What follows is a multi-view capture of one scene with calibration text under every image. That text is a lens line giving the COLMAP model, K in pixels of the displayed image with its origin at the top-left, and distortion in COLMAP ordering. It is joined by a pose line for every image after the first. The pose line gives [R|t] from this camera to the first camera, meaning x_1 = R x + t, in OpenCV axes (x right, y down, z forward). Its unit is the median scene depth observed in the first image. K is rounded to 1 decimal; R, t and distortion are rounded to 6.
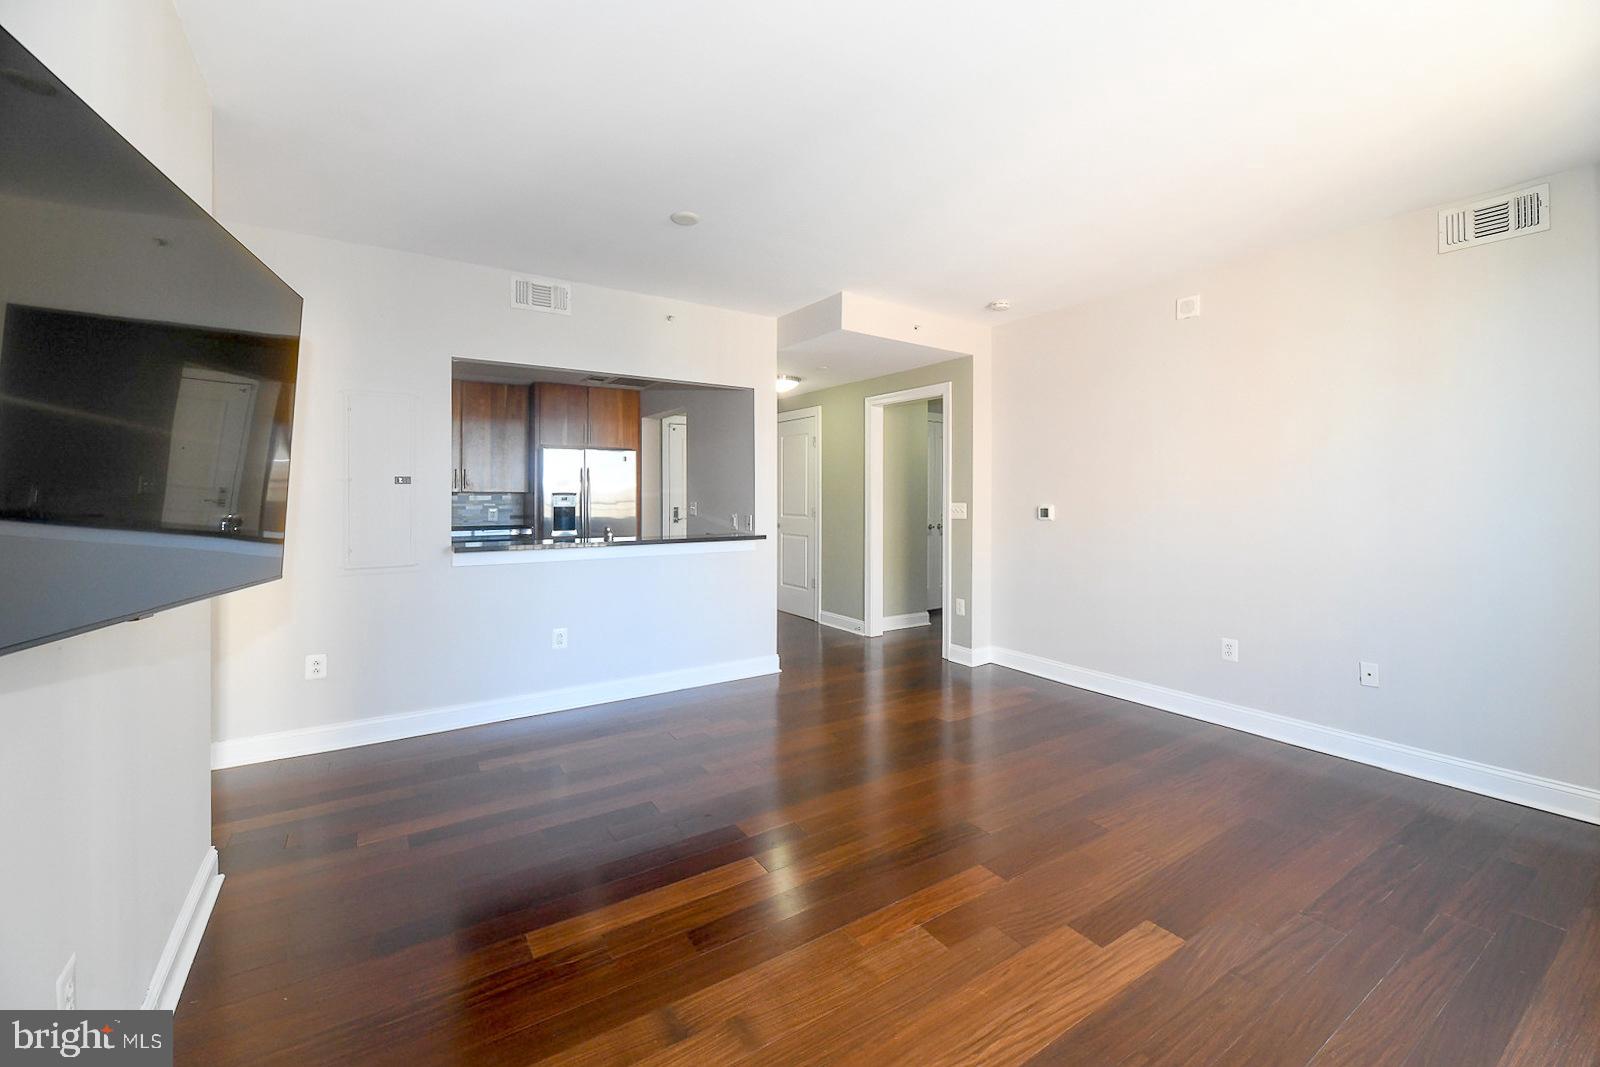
lens RADIAL K [[673.5, 0, 807.8], [0, 673.5, 475.9], [0, 0, 1]] dist [-0.003806, -0.000371]
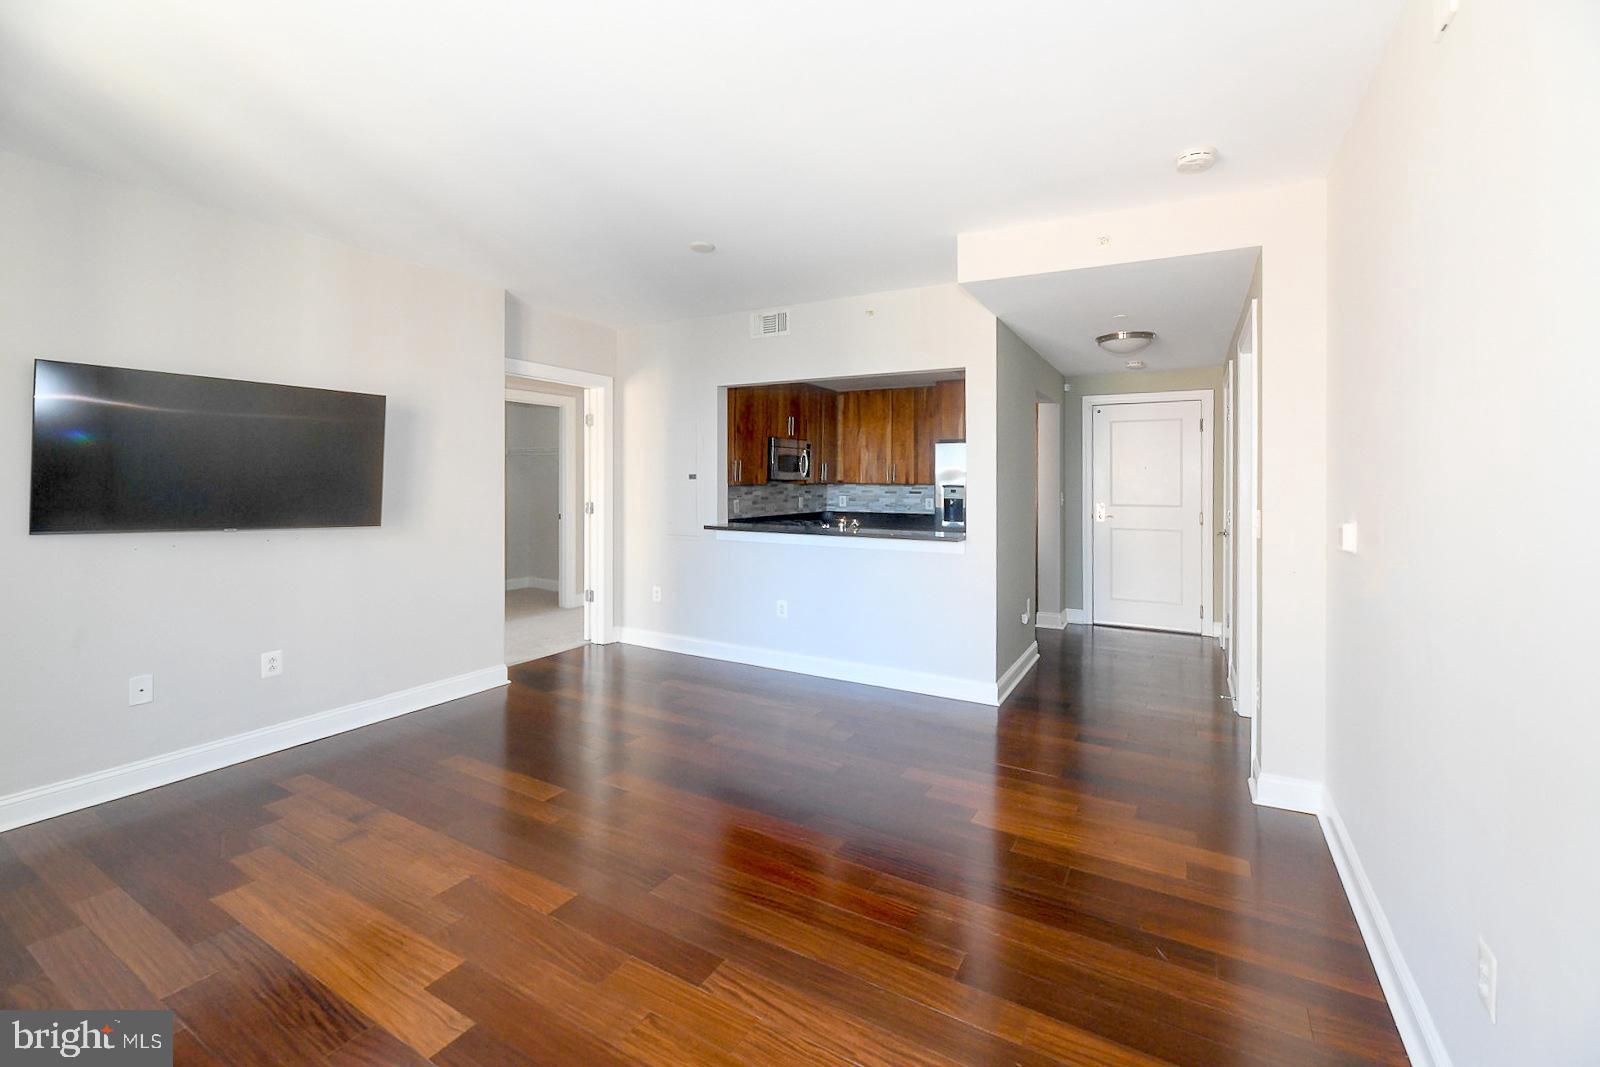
lens RADIAL K [[673.5, 0, 807.8], [0, 673.5, 475.9], [0, 0, 1]] dist [-0.003806, -0.000371]
pose [[0.445321, -0.001791, -0.895369, 0.575863], [0.018798, 0.999796, 0.007350, -0.001413], [0.895174, -0.020104, 0.445264, 0.411357]]
